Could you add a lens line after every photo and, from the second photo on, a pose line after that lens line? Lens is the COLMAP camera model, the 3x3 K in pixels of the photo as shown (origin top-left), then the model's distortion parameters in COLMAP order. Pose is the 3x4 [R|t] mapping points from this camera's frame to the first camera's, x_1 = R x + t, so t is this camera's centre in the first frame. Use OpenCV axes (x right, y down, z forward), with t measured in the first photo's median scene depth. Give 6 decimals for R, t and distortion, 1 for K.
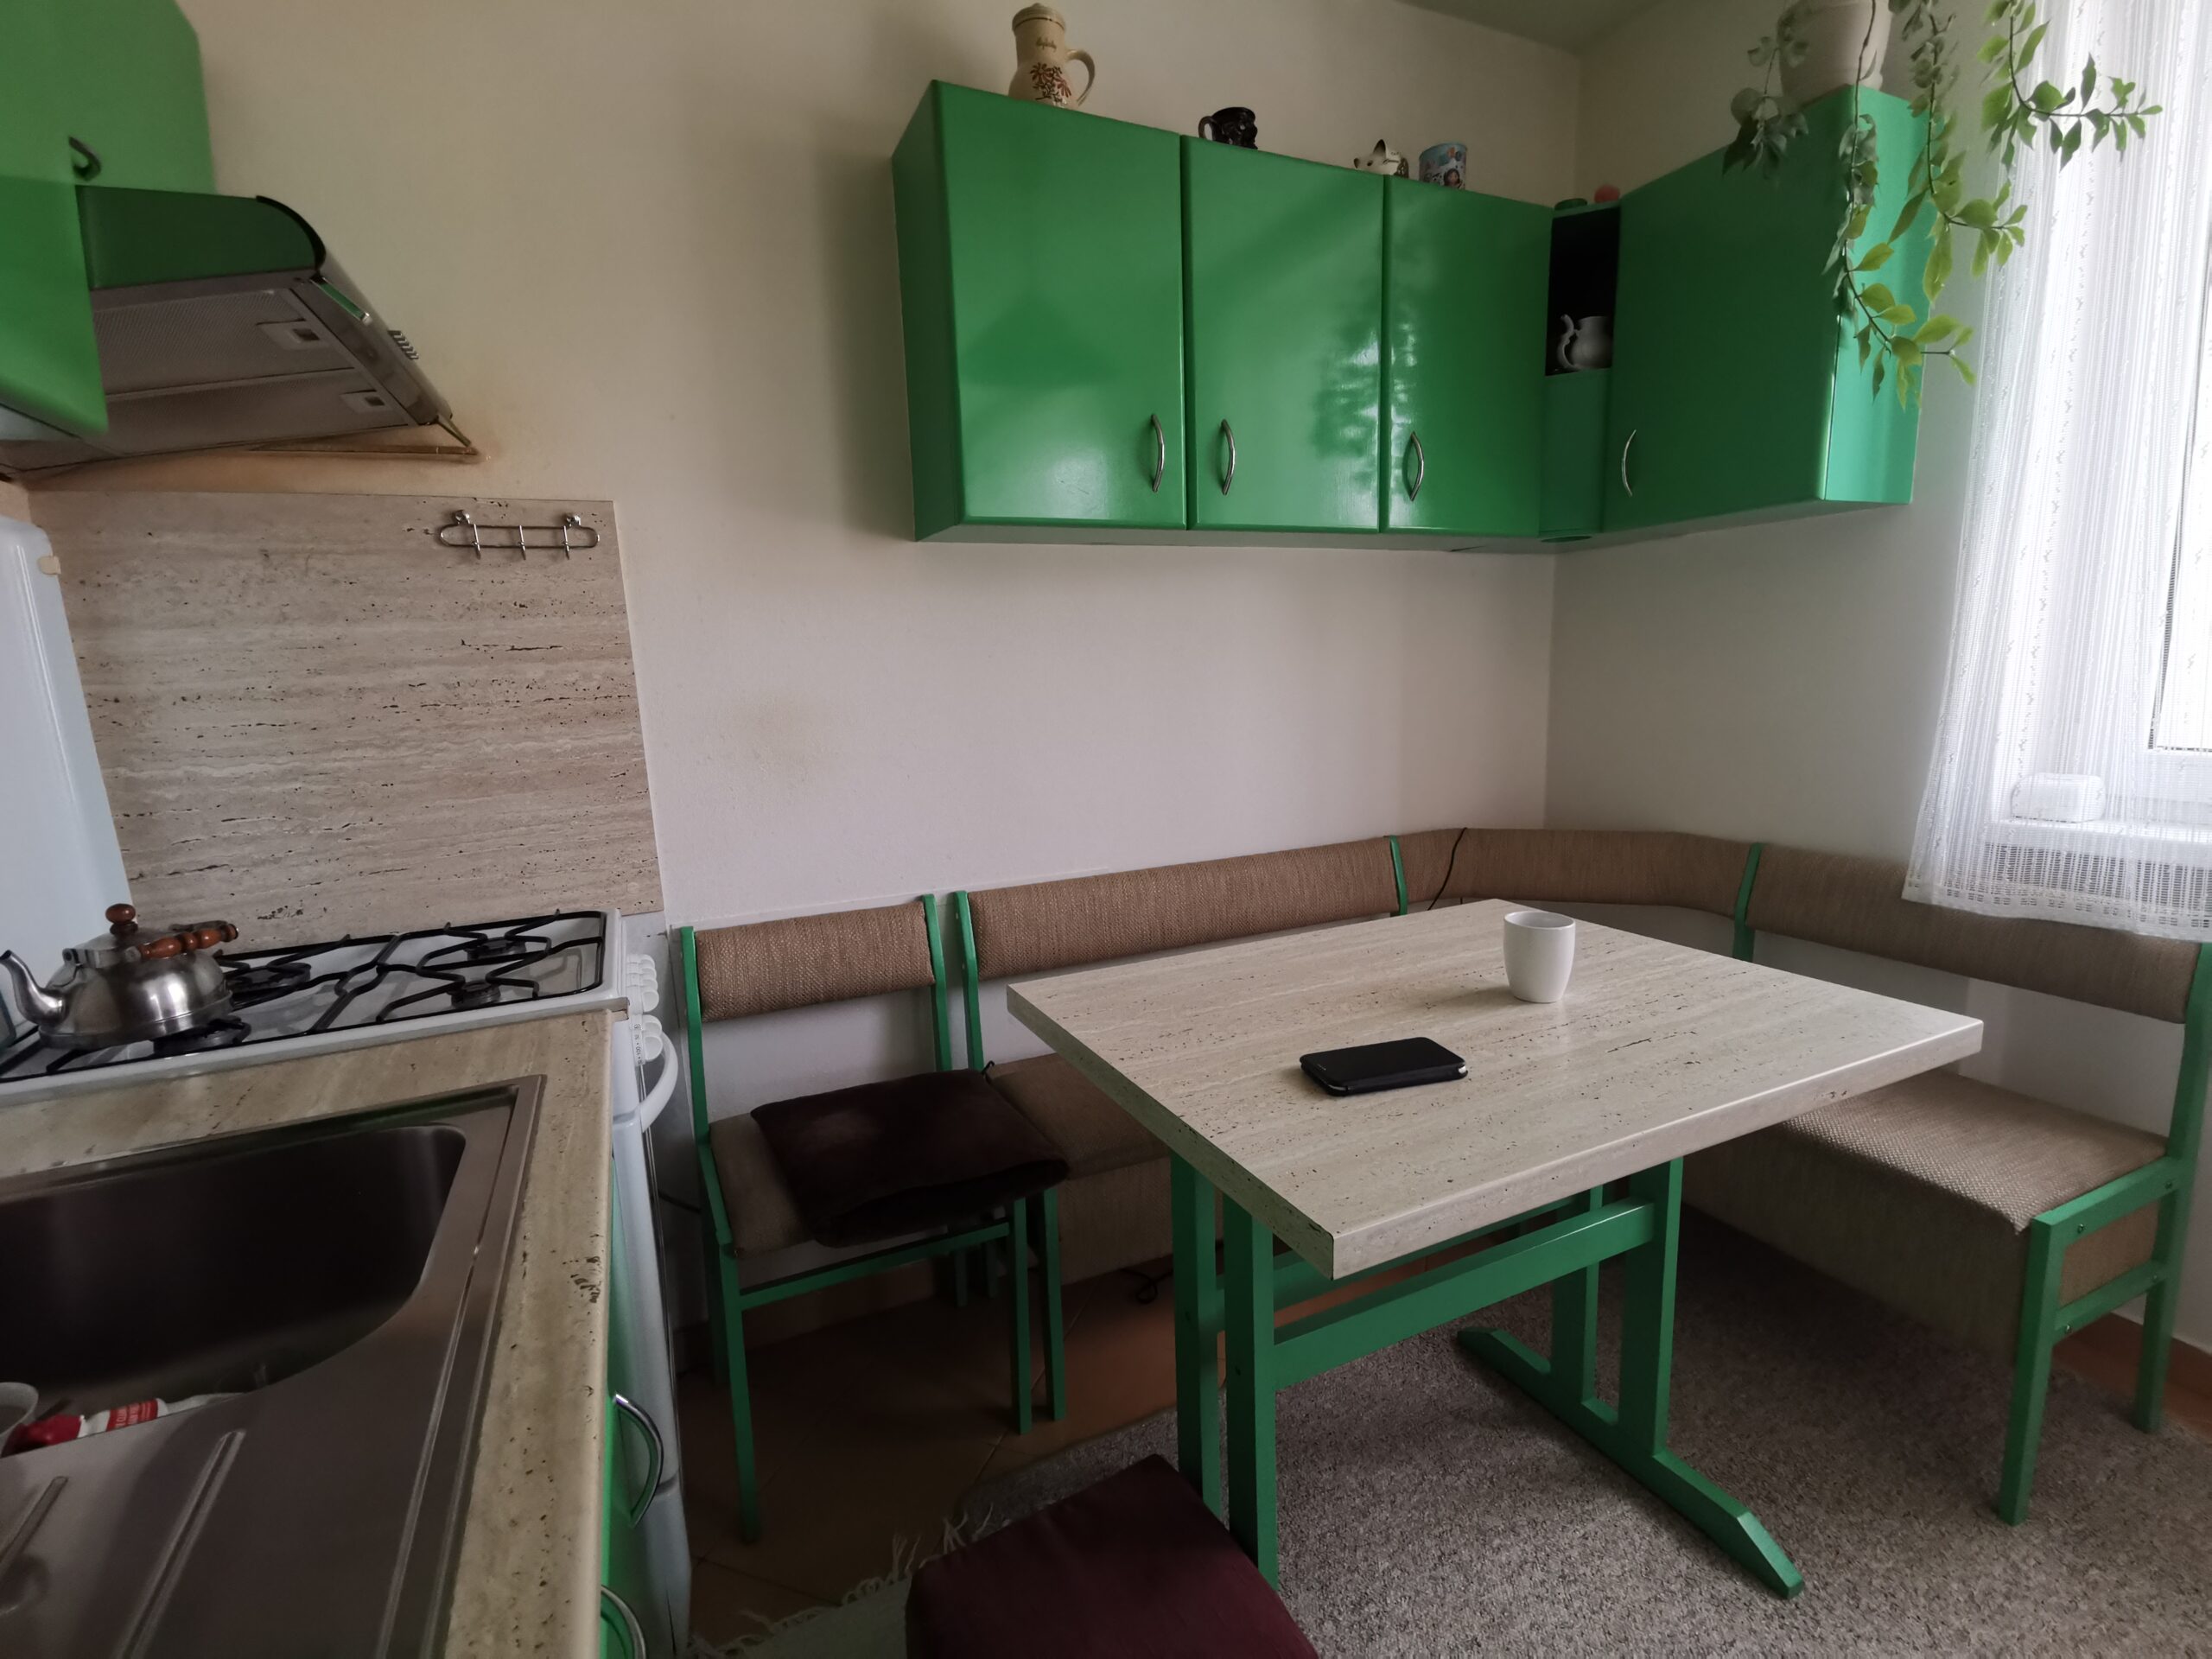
lens RADIAL K [[1018.4, 0, 1100.8], [0, 1018.4, 827.6], [0, 0, 1]] dist [0.002904, 0.001325]
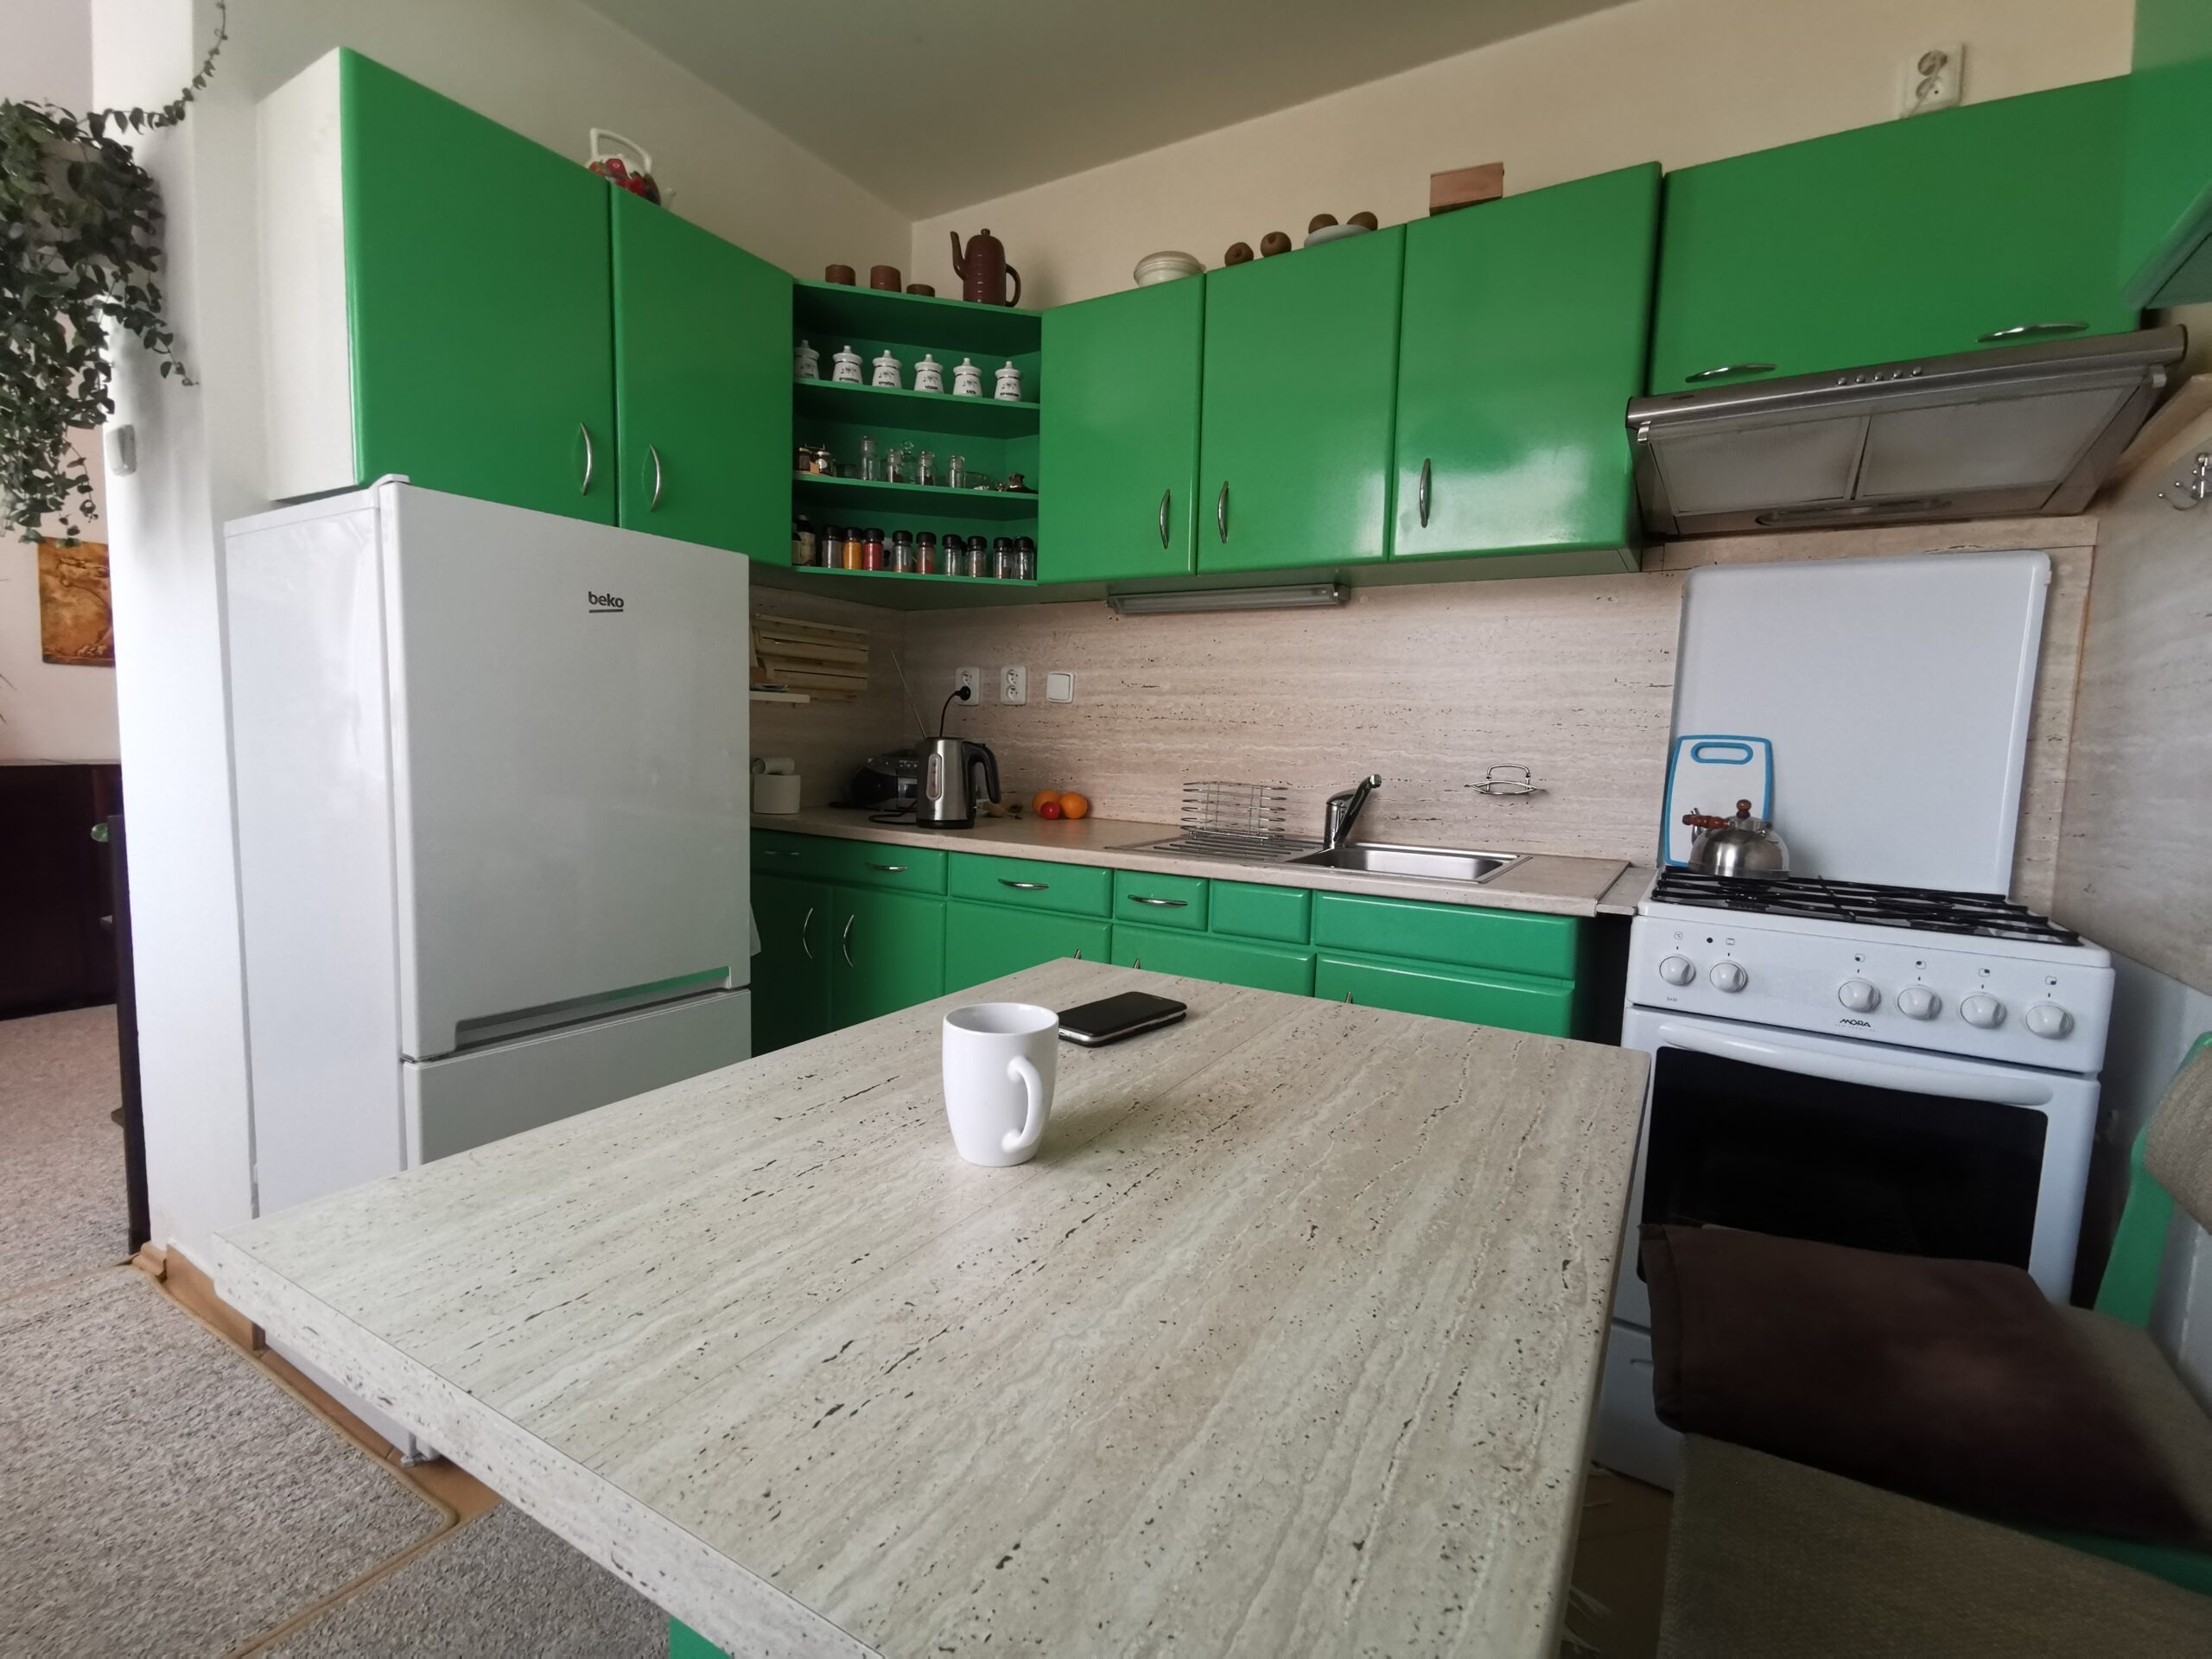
lens RADIAL K [[1018.4, 0, 1101.8], [0, 1018.4, 832.7], [0, 0, 1]] dist [0.002904, 0.001325]
pose [[-0.832664, 0.067411, -0.549661, 0.704023], [-0.087425, 0.964115, 0.250677, -0.162663], [0.546835, 0.256784, -0.796890, 1.489628]]
